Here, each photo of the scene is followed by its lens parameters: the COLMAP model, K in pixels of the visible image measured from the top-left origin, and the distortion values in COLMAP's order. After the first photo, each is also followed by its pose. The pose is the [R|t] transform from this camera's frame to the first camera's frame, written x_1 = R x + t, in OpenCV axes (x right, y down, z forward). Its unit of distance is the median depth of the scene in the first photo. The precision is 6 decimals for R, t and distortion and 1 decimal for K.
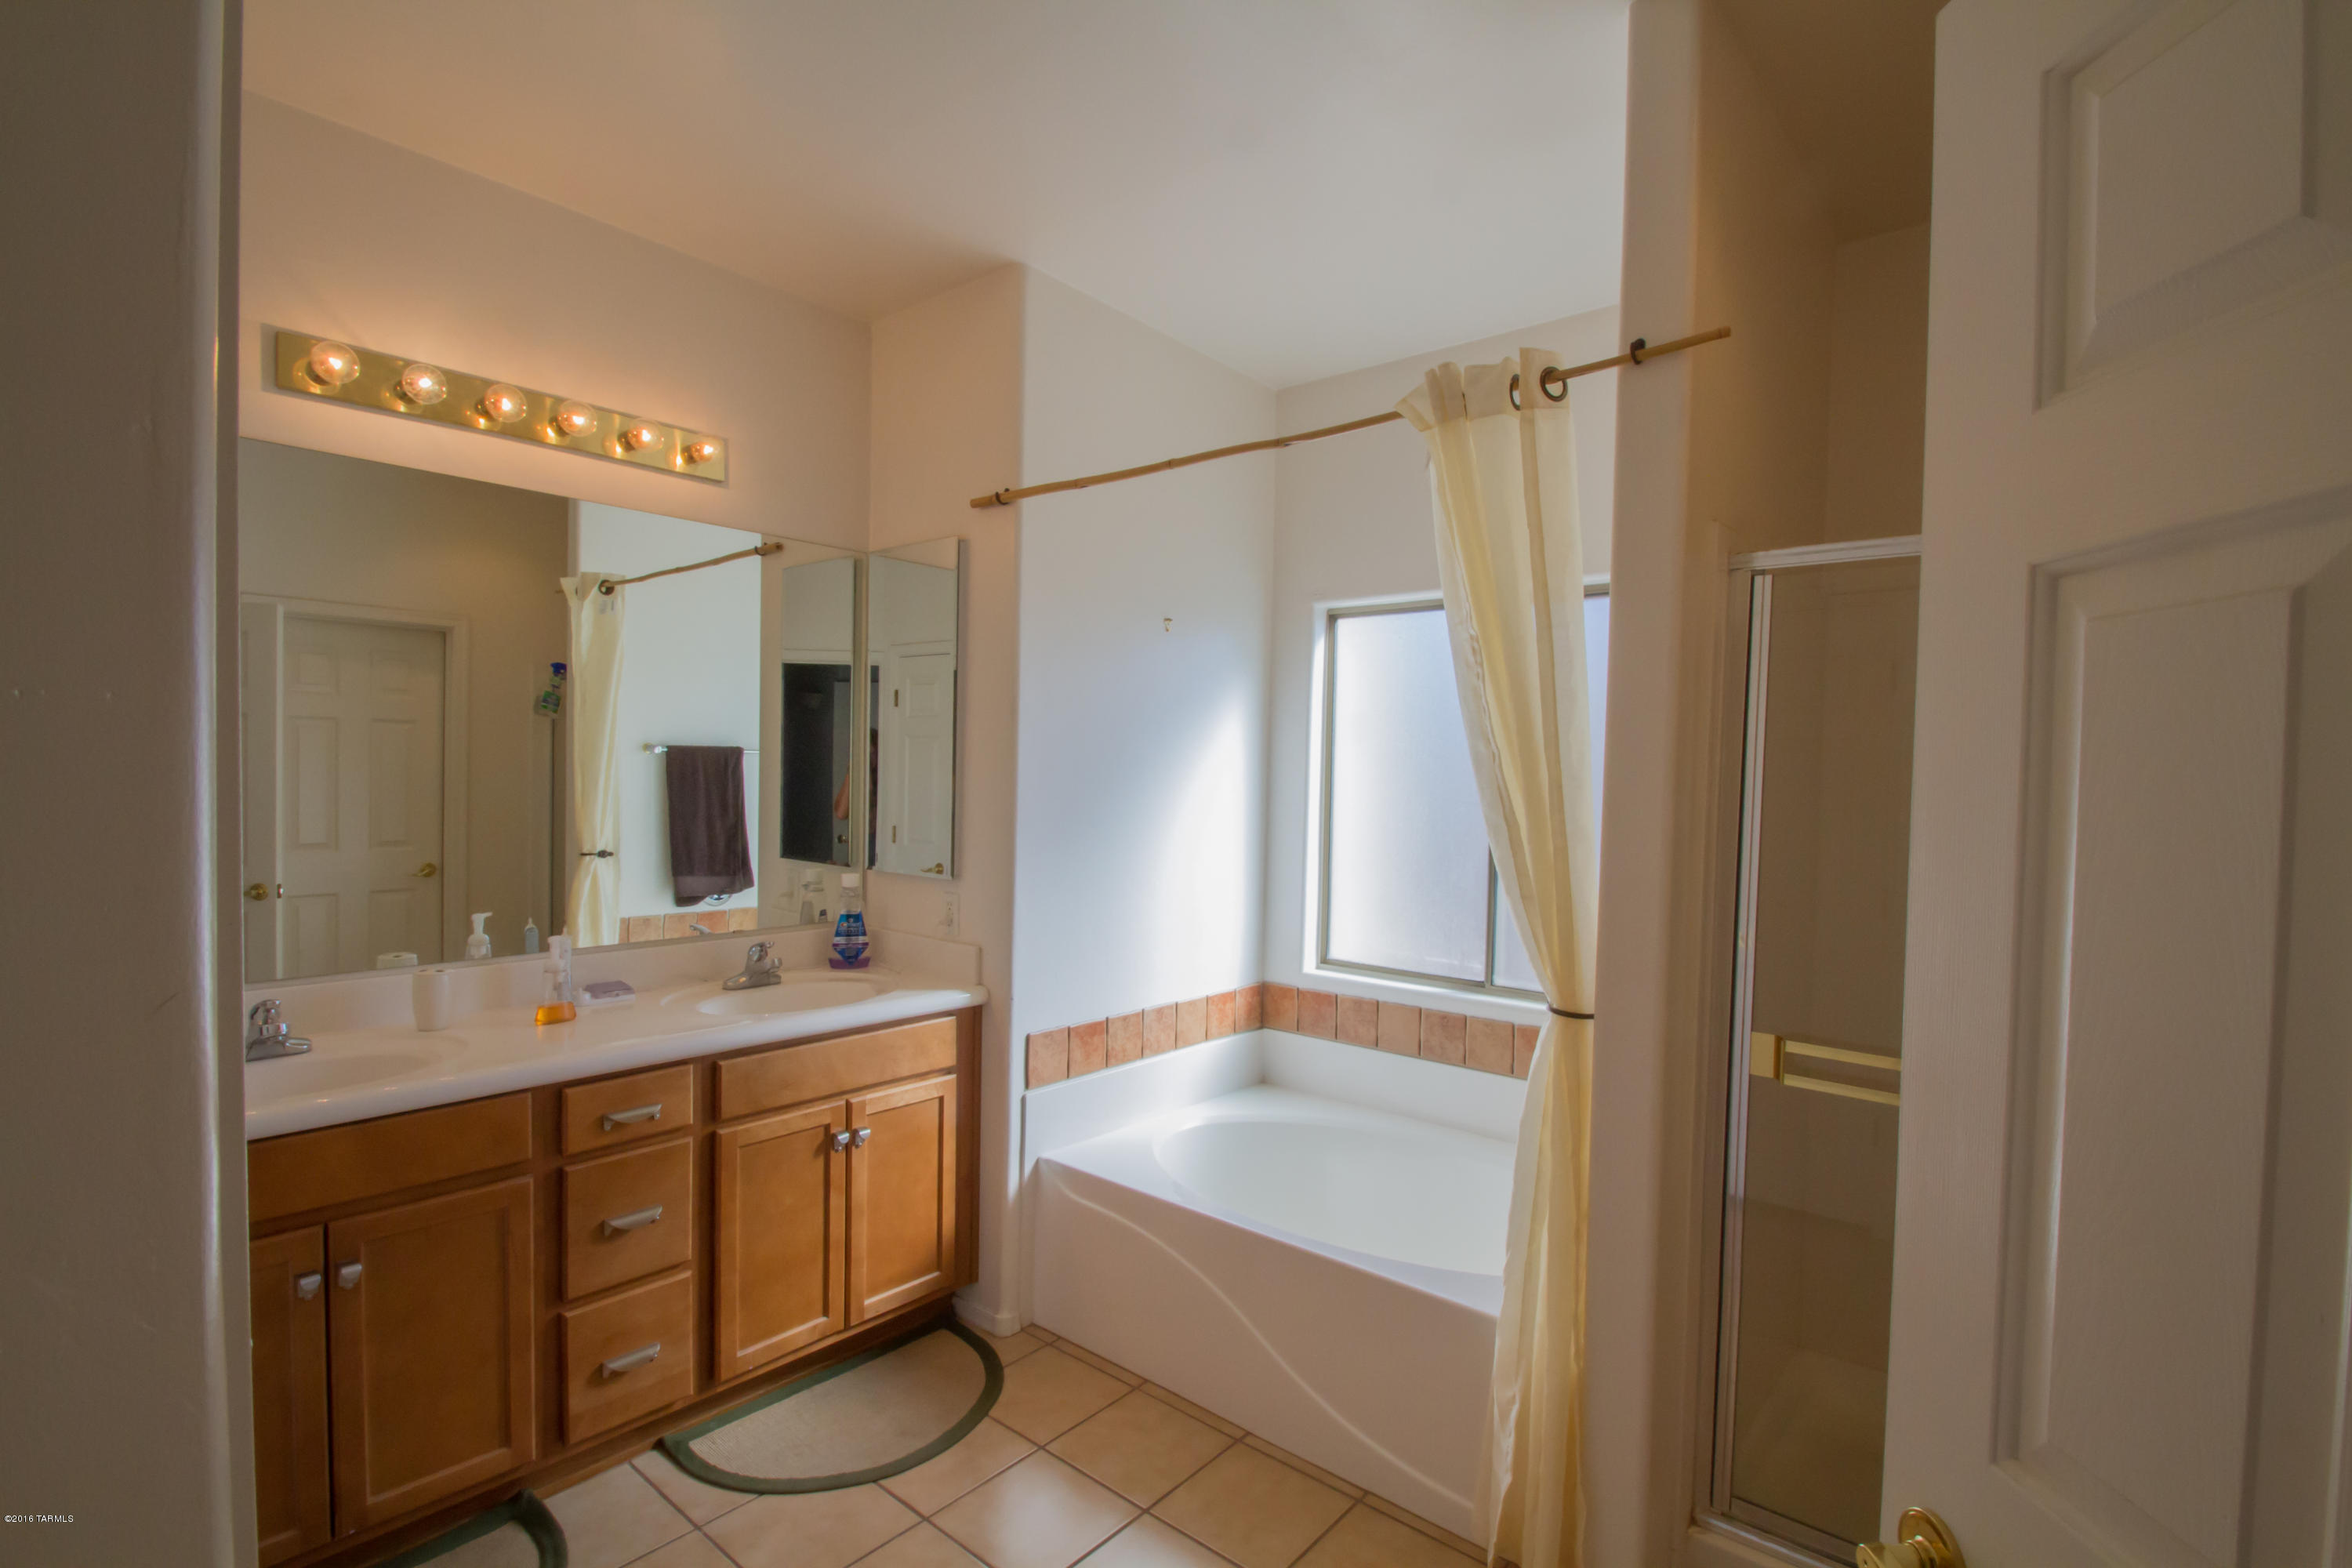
lens RADIAL K [[1092.4, 0, 1189.8], [0, 1092.4, 793.0], [0, 0, 1]] dist [-0.005856, -0.001474]
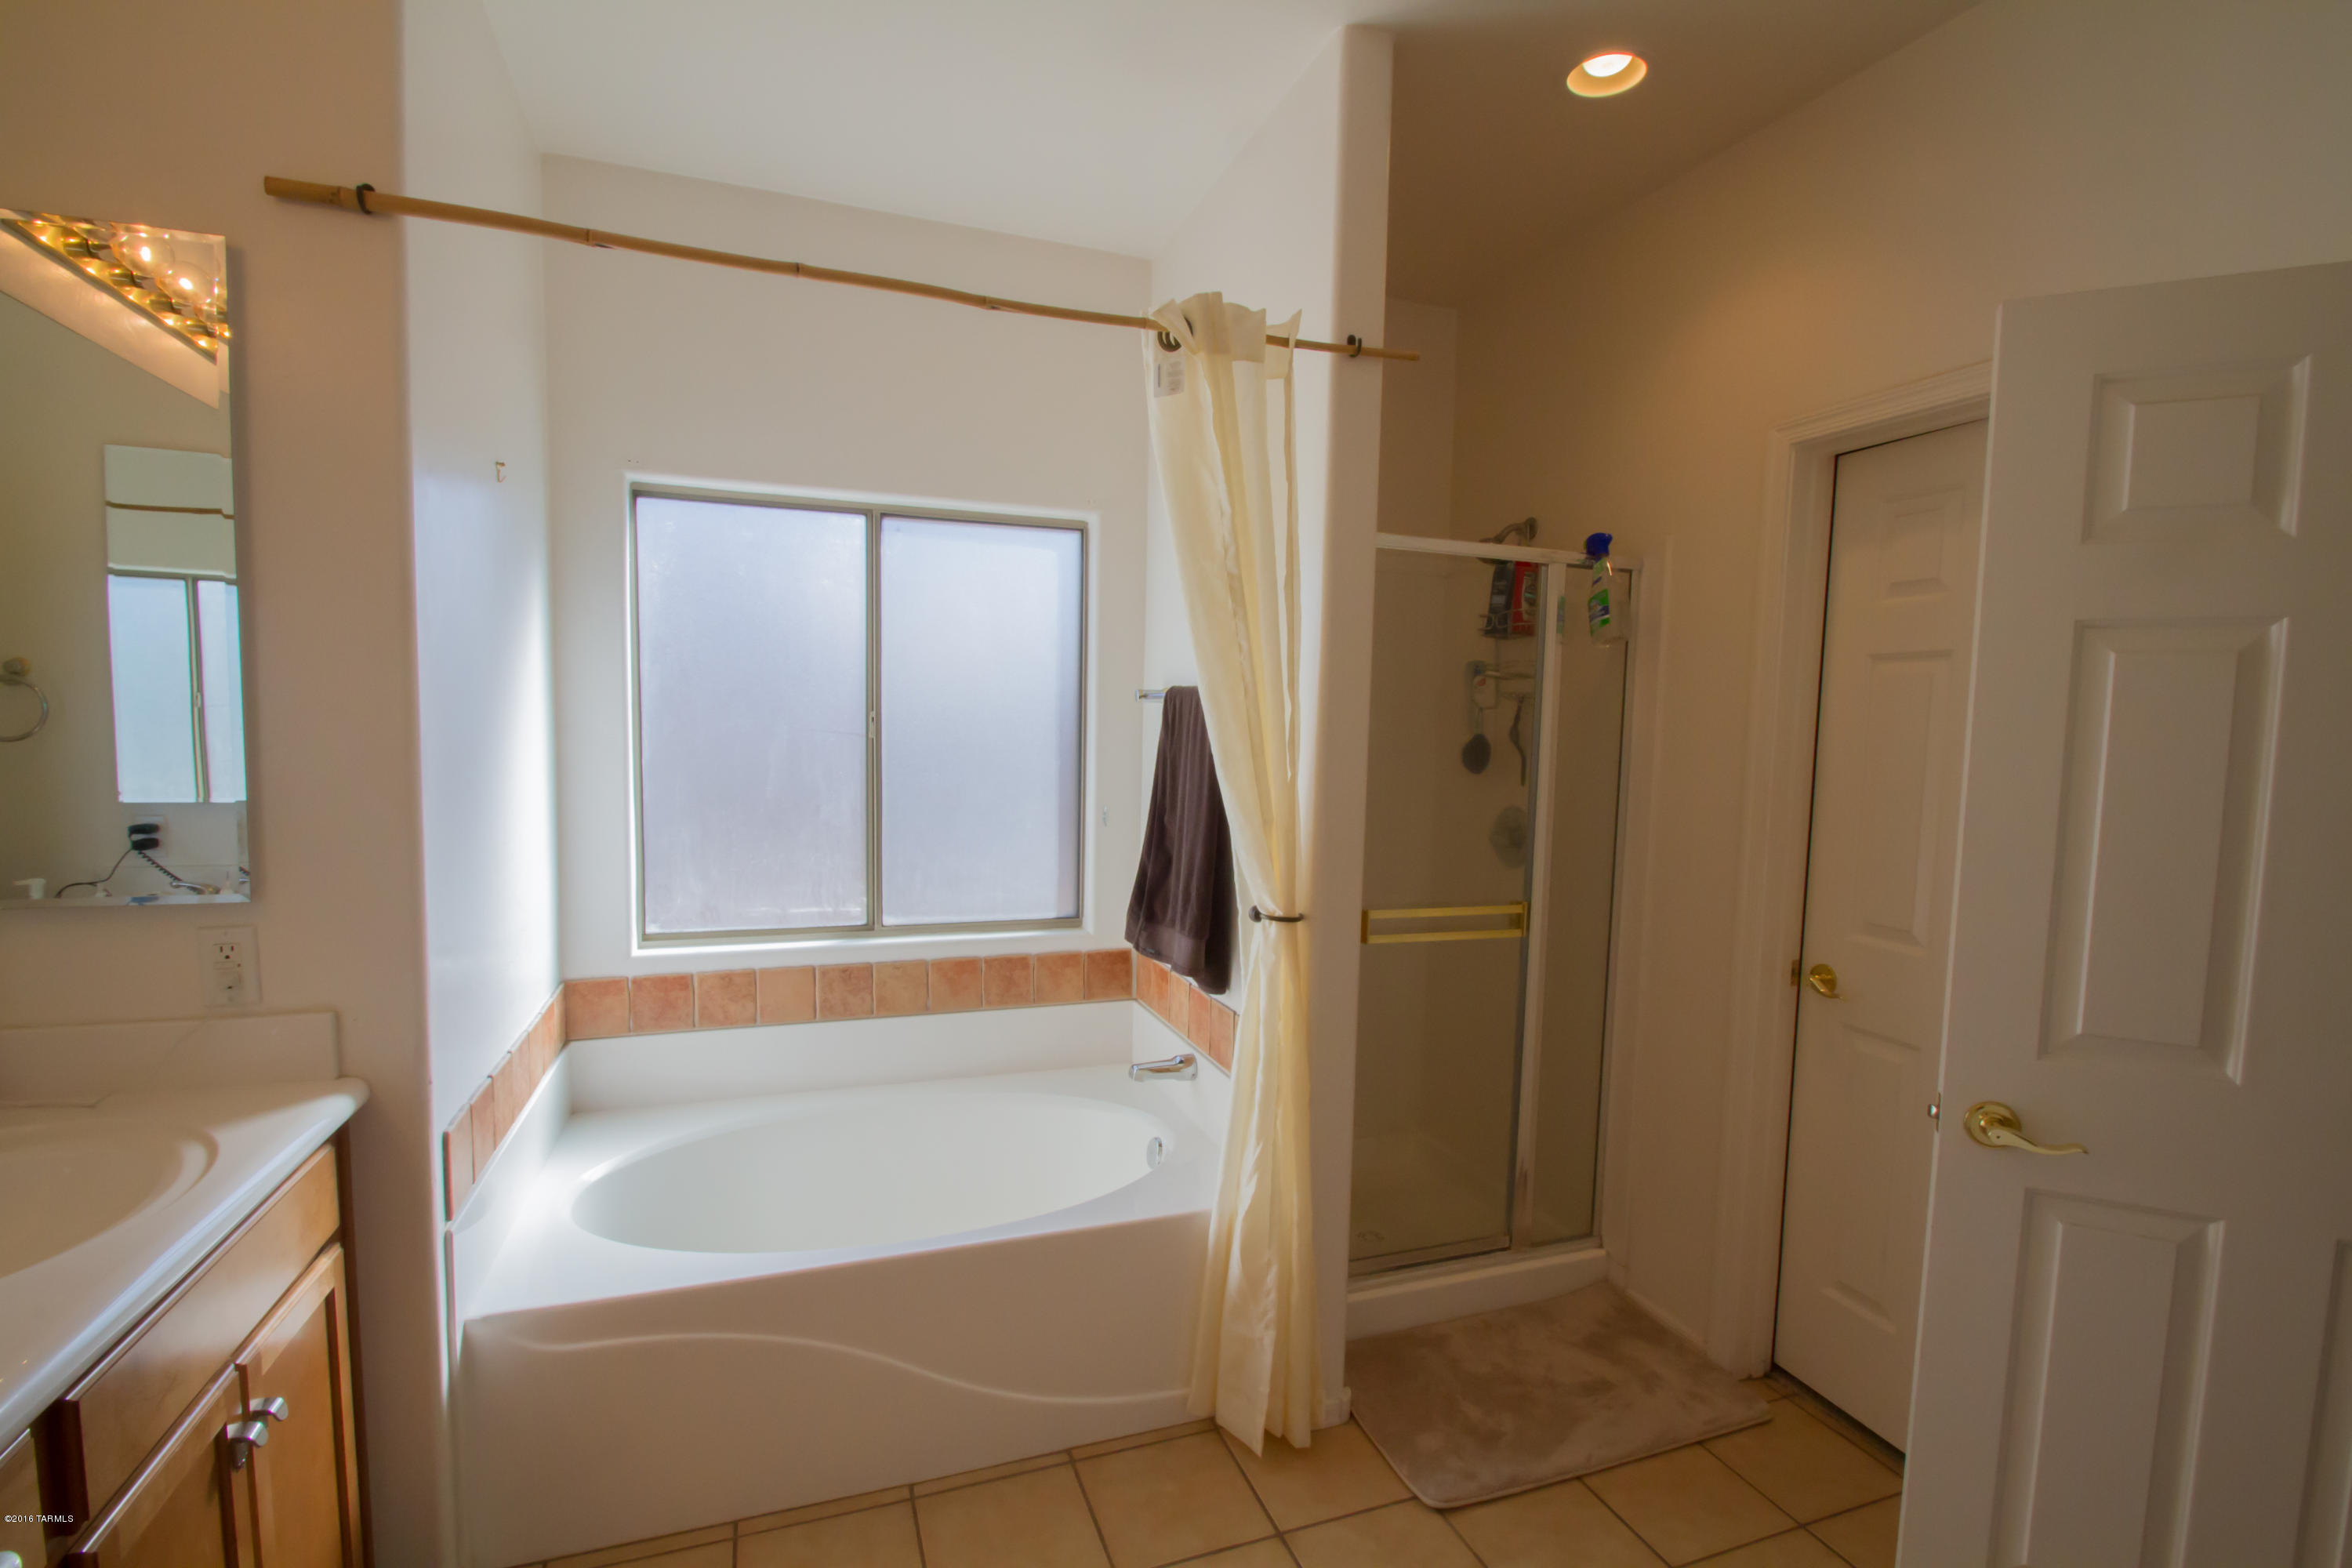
lens RADIAL K [[1092.4, 0, 1187.0], [0, 1092.4, 795.1], [0, 0, 1]] dist [-0.005856, -0.001474]
pose [[0.495995, -0.071984, 0.865336, -0.452731], [0.003886, 0.996732, 0.080686, -0.013264], [-0.868317, -0.036657, 0.494654, 0.350756]]
